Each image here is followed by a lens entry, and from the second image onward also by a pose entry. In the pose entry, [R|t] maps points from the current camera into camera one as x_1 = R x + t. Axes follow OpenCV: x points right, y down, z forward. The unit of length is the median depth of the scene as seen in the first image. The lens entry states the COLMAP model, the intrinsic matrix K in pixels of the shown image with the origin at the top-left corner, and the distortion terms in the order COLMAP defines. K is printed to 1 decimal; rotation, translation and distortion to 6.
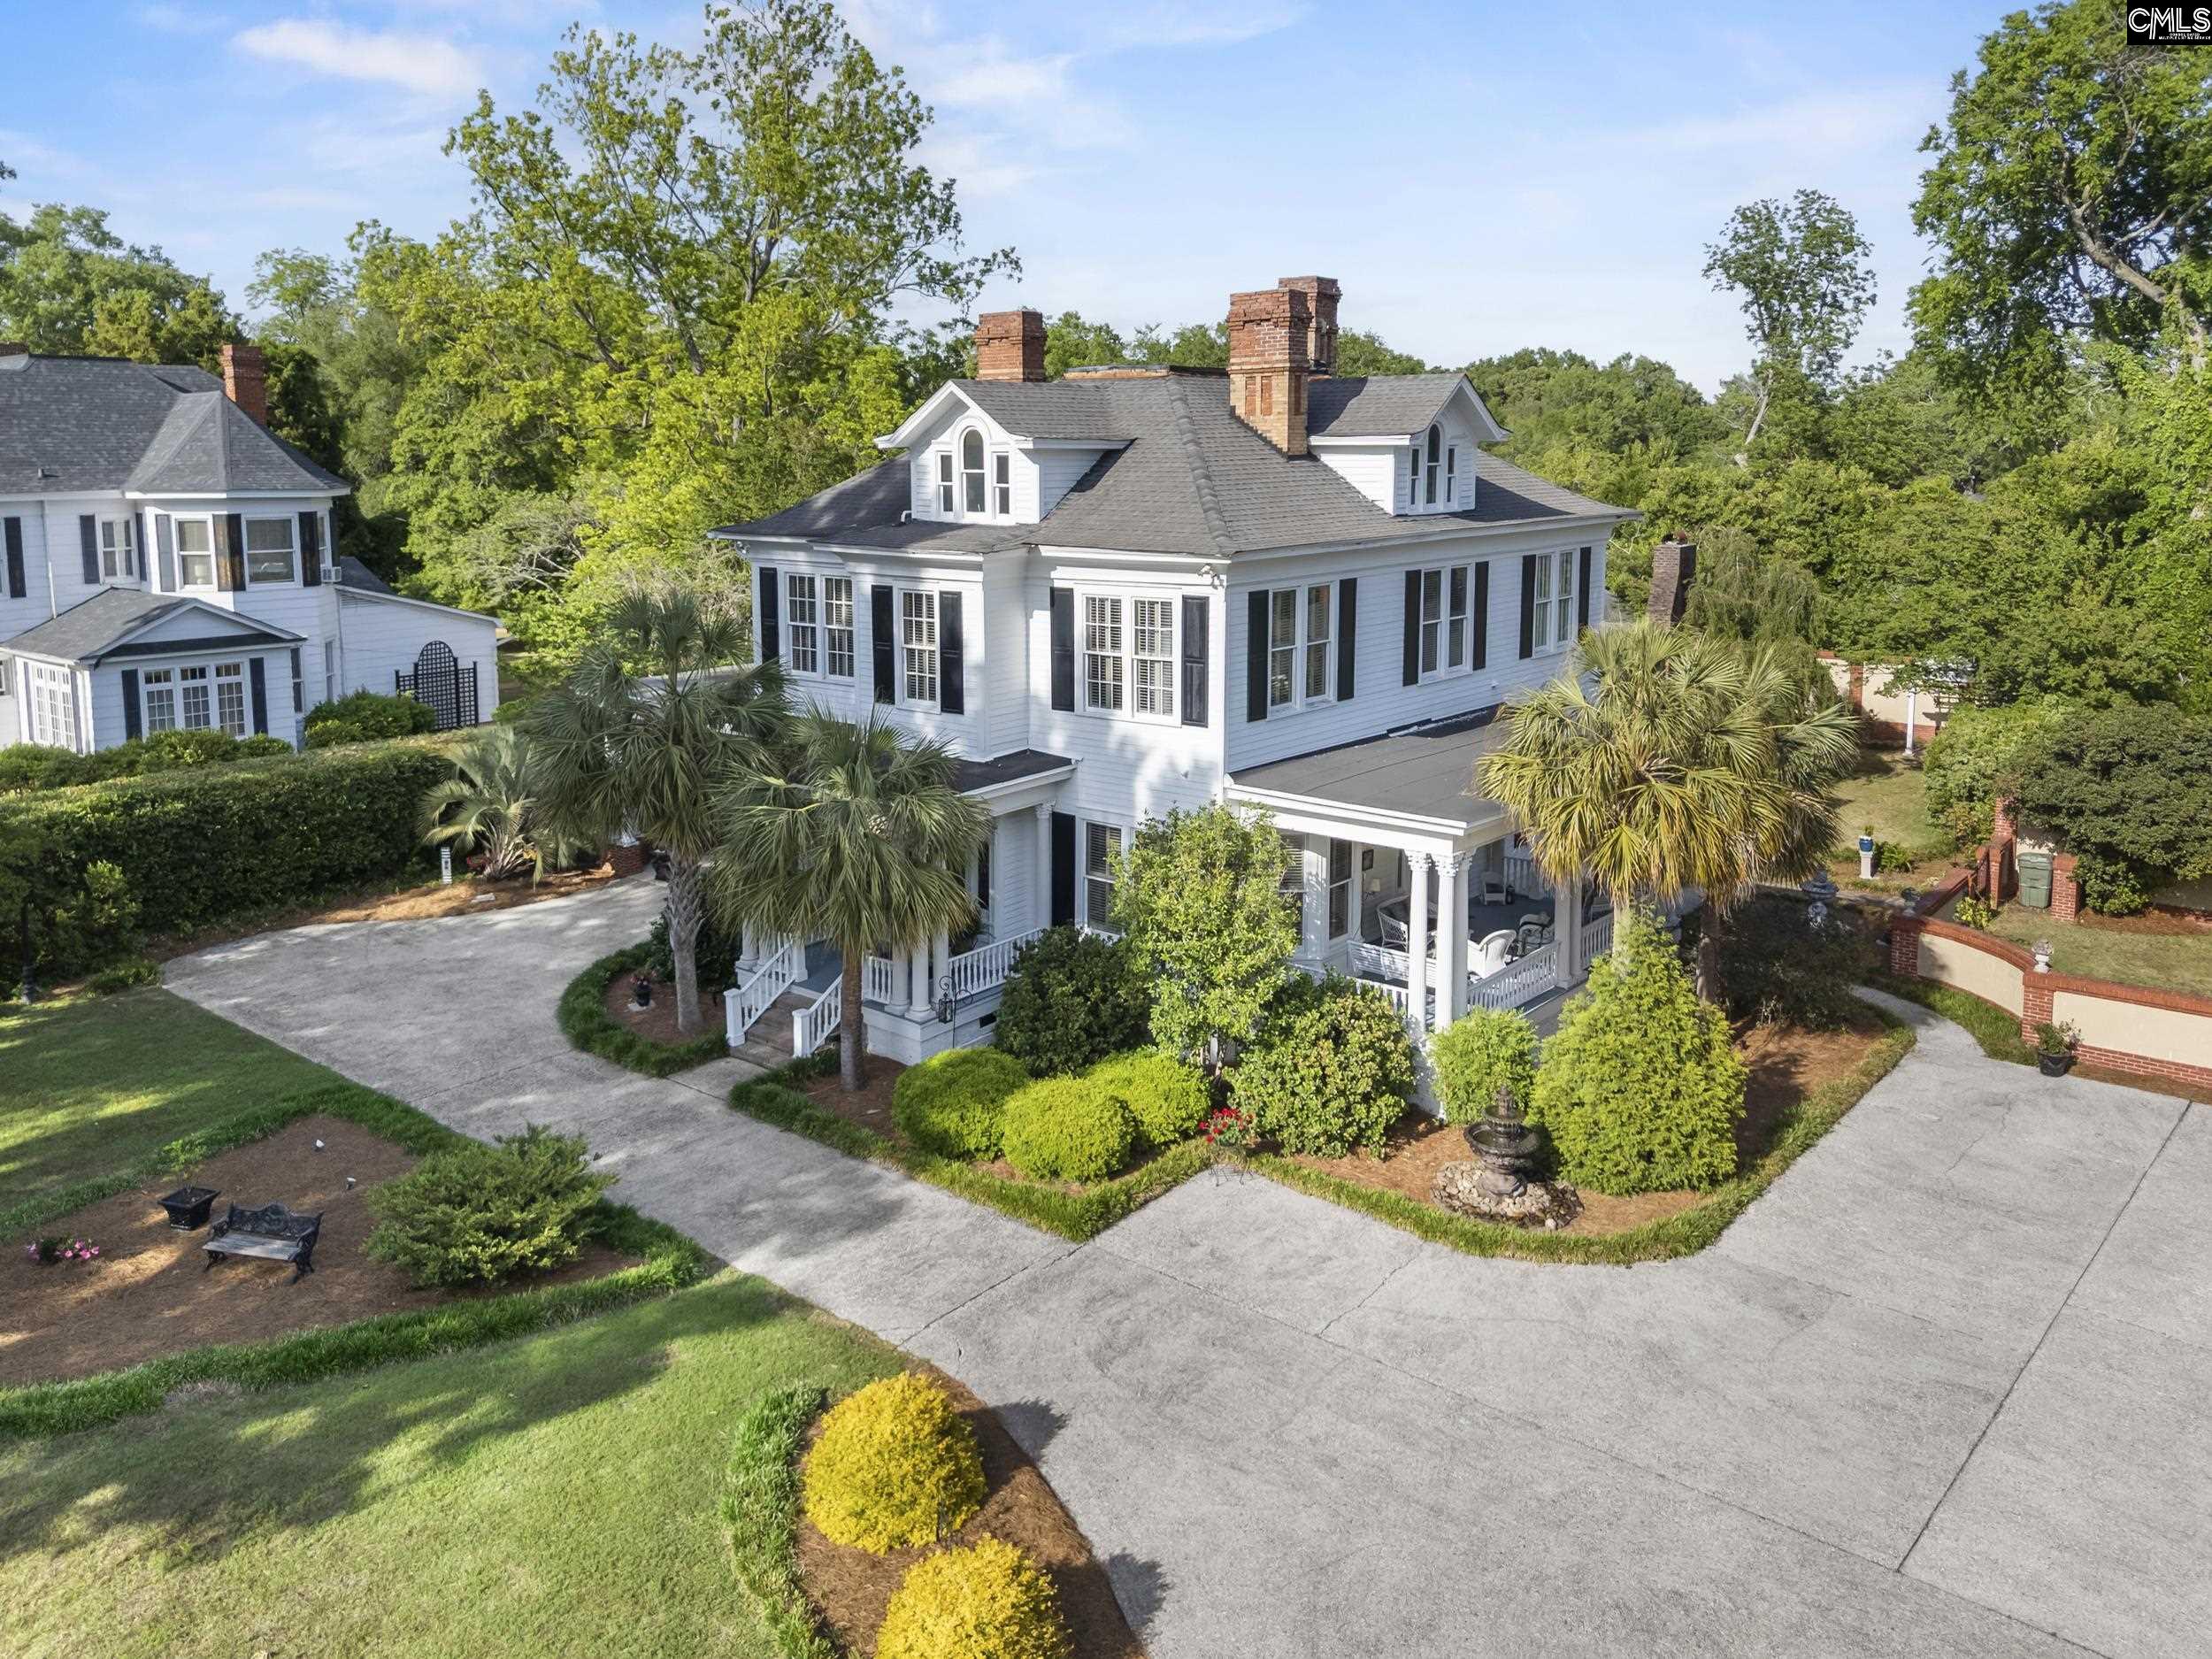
lens RADIAL K [[1662.1, 0, 1103.6], [0, 1662.1, 649.7], [0, 0, 1]] dist [0.016591, -0.004904]
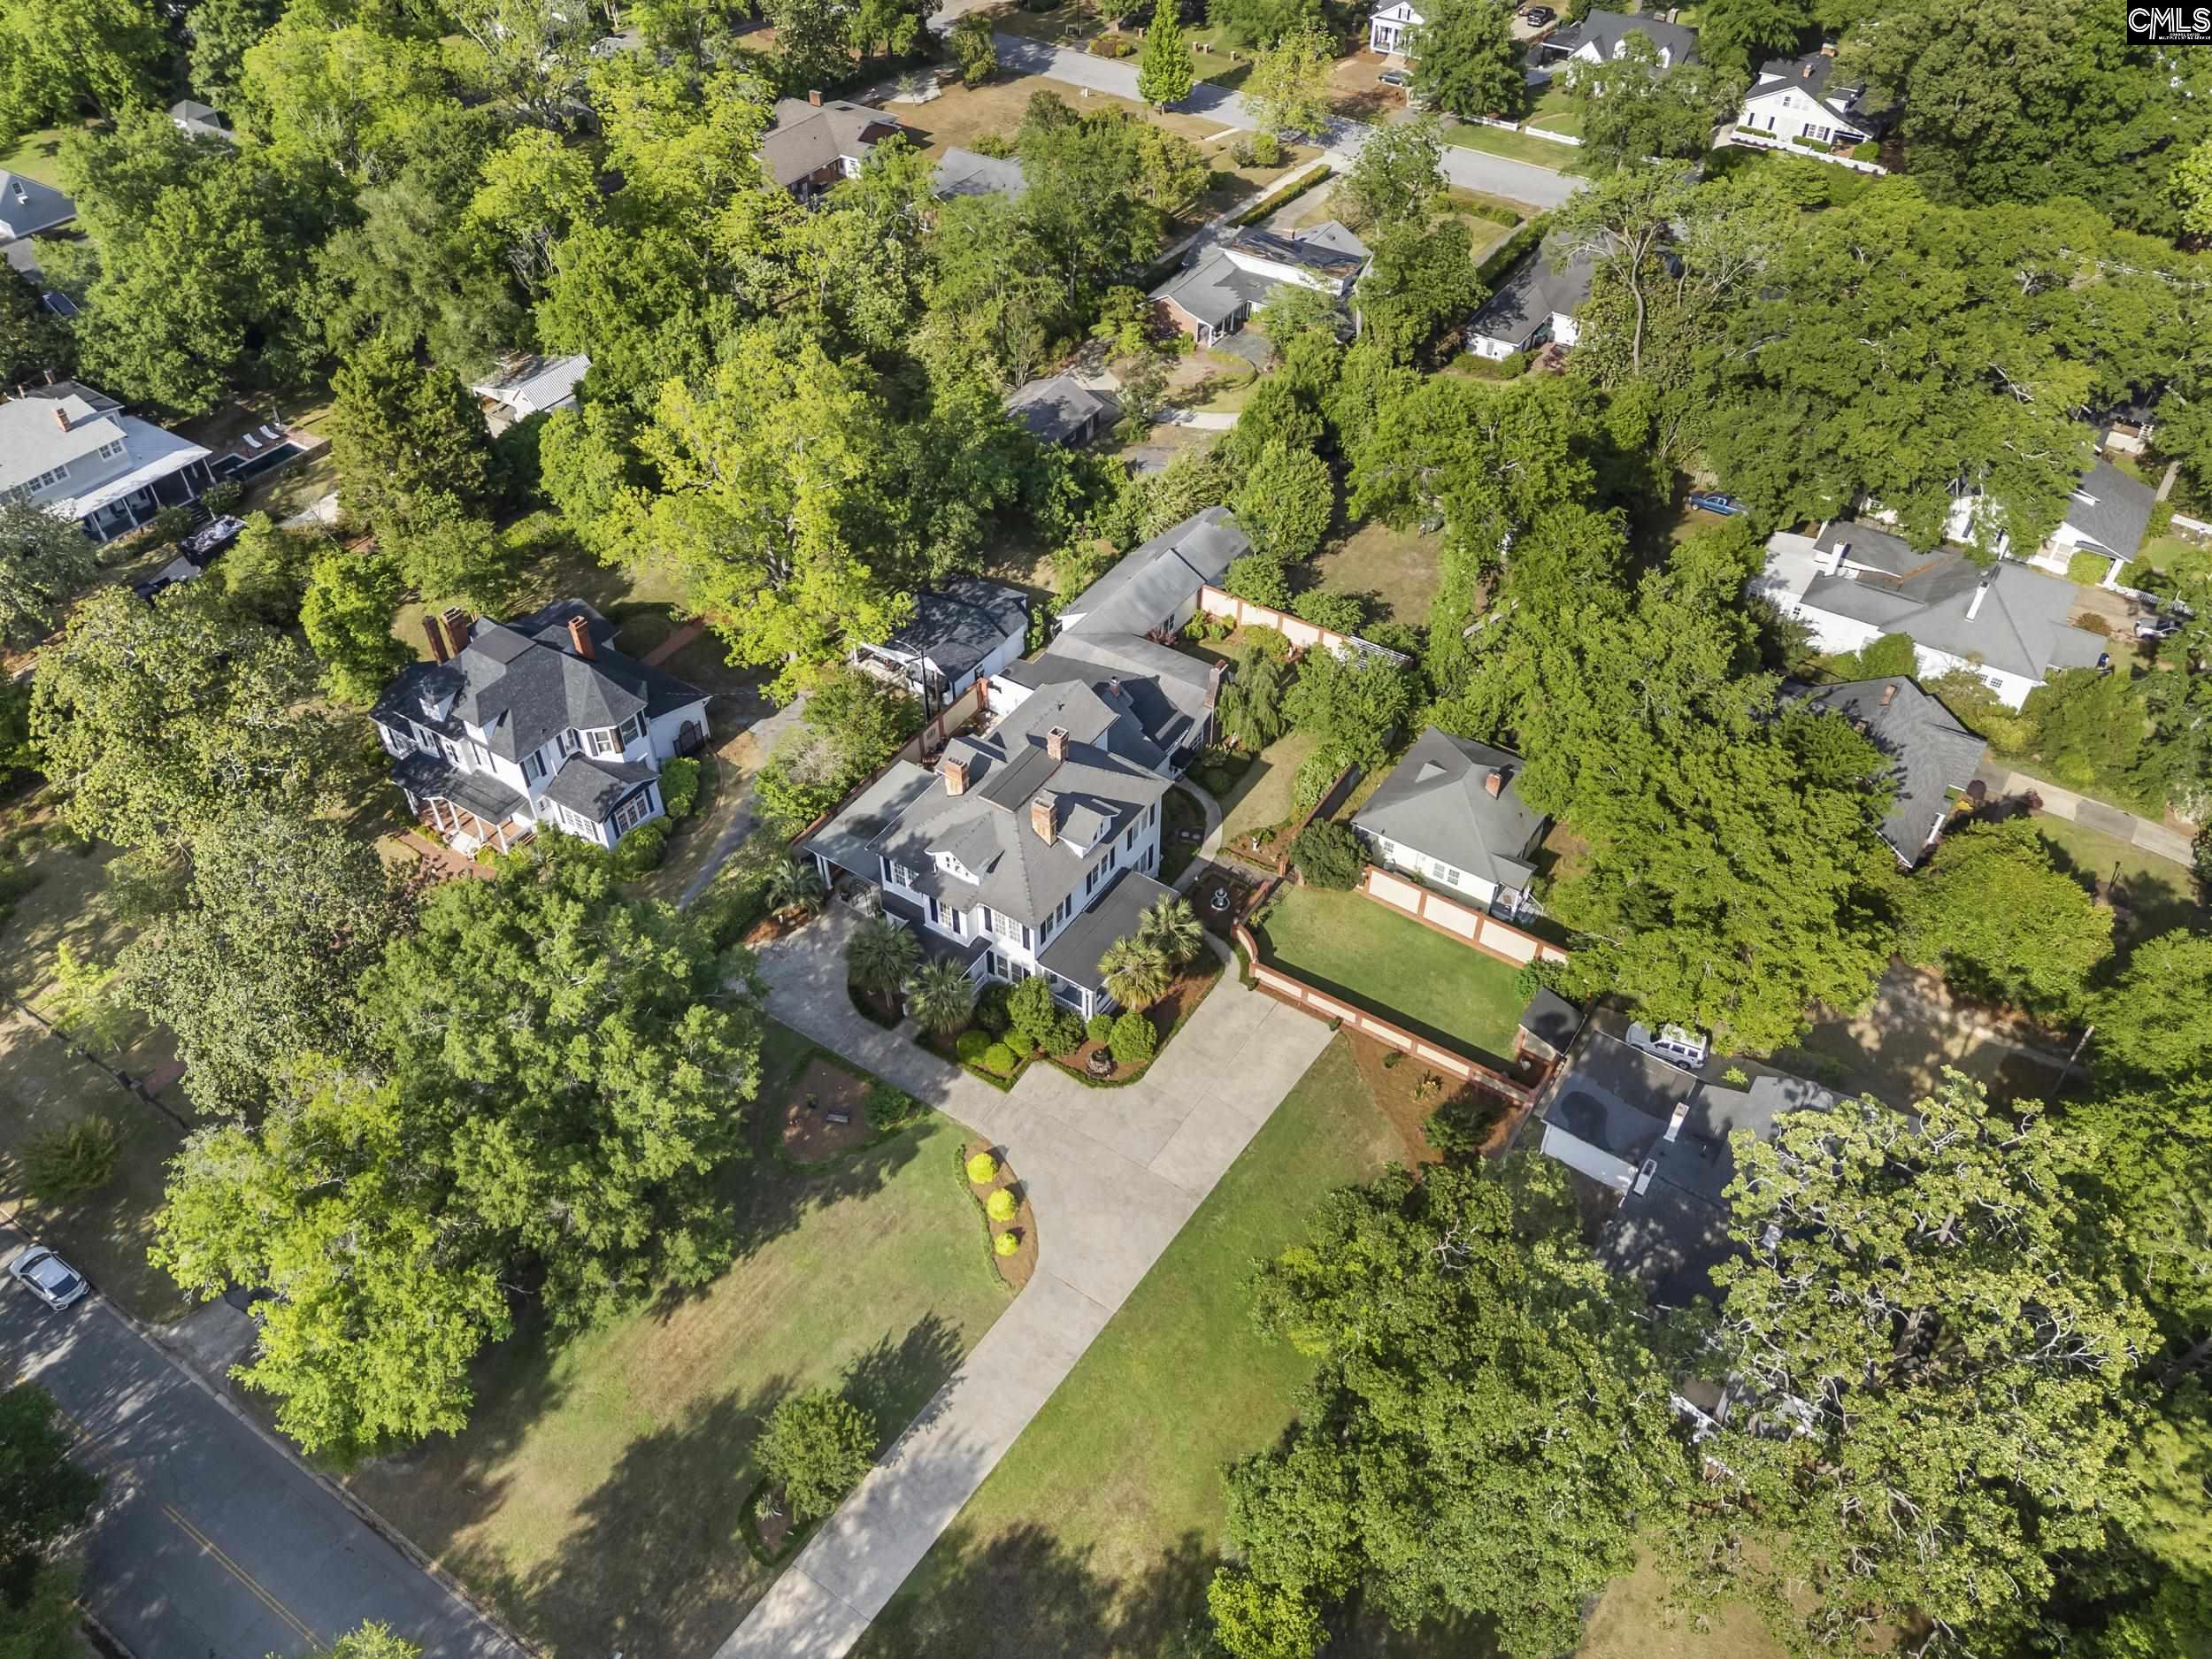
lens RADIAL K [[1622.8, 0, 1105.4], [0, 1622.8, 770.2], [0, 0, 1]] dist [0.054997, -0.040982]
pose [[0.993576, -0.070078, 0.088856, -0.064114], [0.004250, 0.807742, 0.589521, -2.396897], [-0.113085, -0.585357, 0.802851, -1.690740]]
